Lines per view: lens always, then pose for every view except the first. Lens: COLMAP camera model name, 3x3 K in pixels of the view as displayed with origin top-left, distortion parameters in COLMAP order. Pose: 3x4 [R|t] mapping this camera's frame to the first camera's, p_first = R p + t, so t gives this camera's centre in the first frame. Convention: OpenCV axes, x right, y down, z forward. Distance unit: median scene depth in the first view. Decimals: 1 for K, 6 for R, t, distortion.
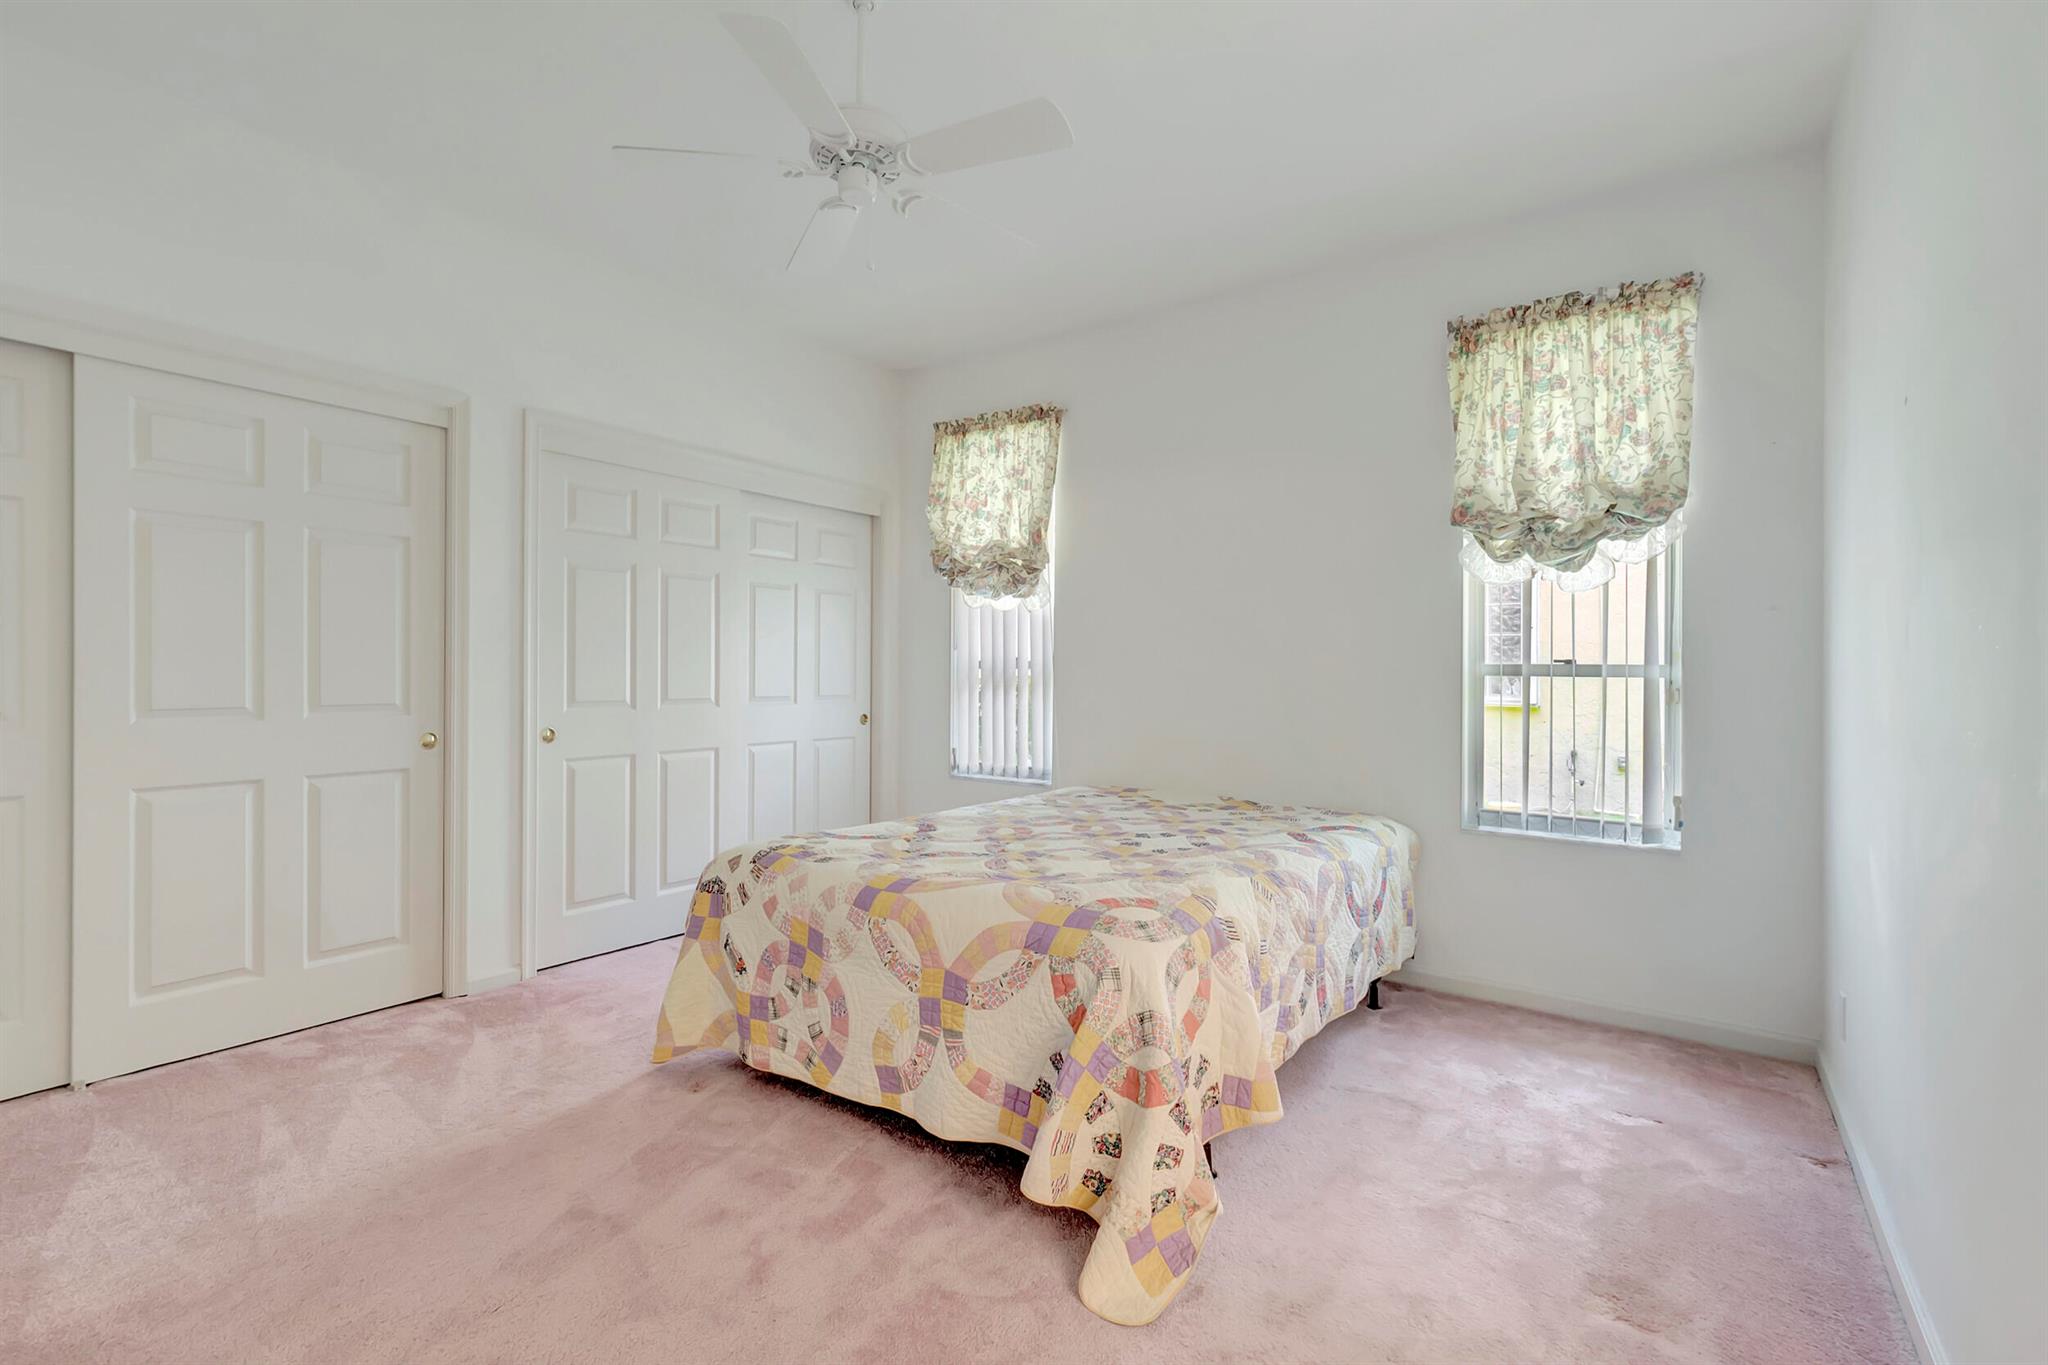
lens RADIAL K [[911.8, 0, 1018.3], [0, 911.8, 678.8], [0, 0, 1]] dist [0.011372, -0.000327]
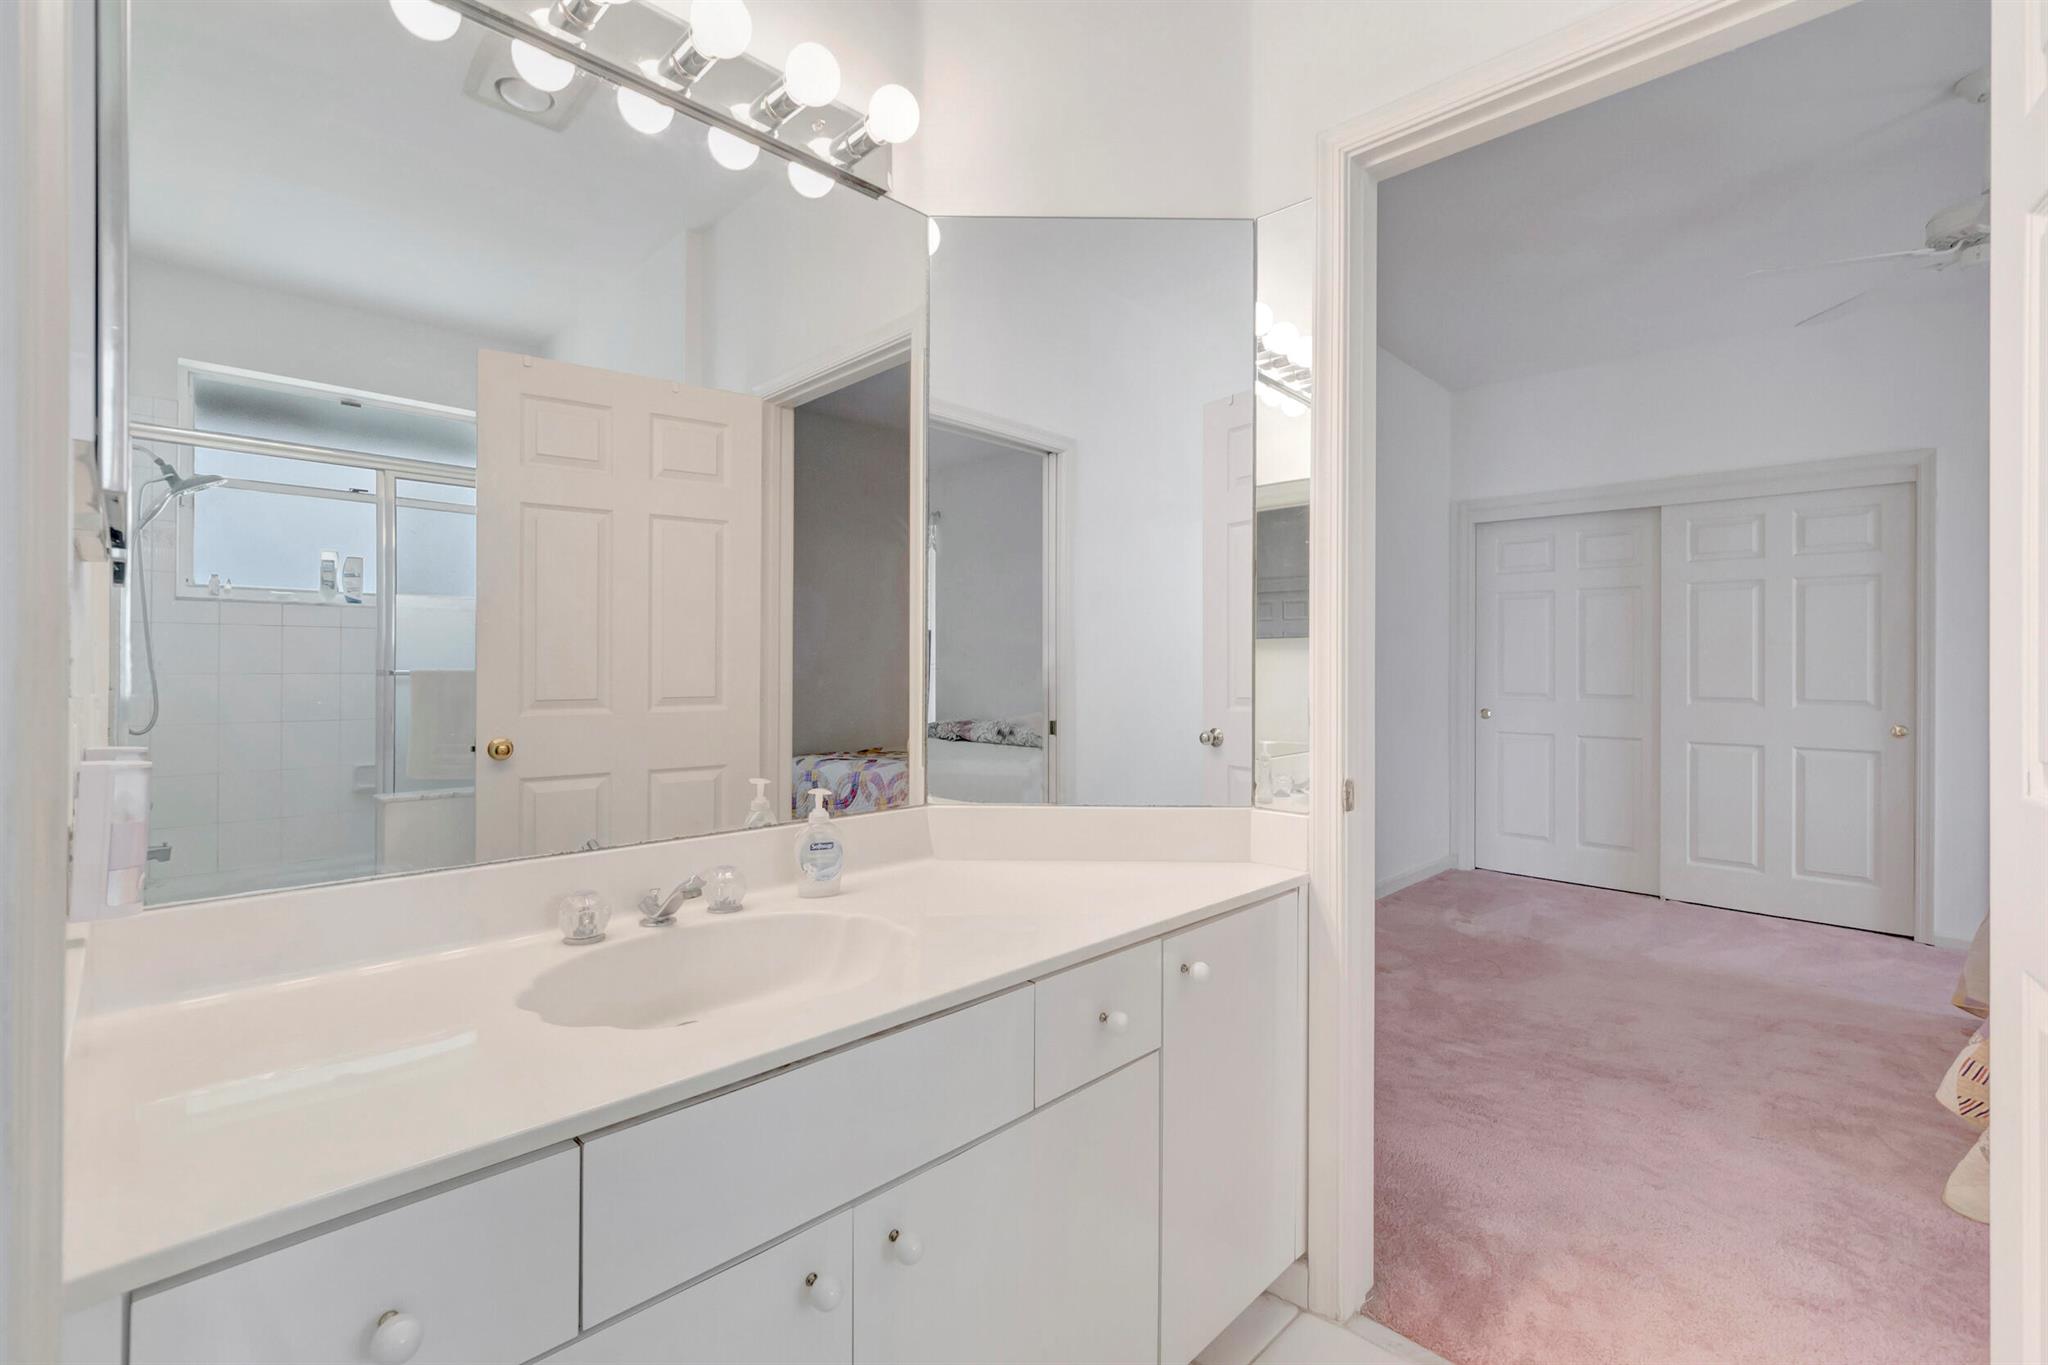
lens RADIAL K [[911.8, 0, 1019.4], [0, 911.8, 673.6], [0, 0, 1]] dist [0.011372, -0.000327]
pose [[-0.123646, 0.000716, -0.992326, 0.849726], [-0.018656, 0.999821, 0.003045, 0.006913], [0.992151, 0.018889, -0.123611, -0.055037]]
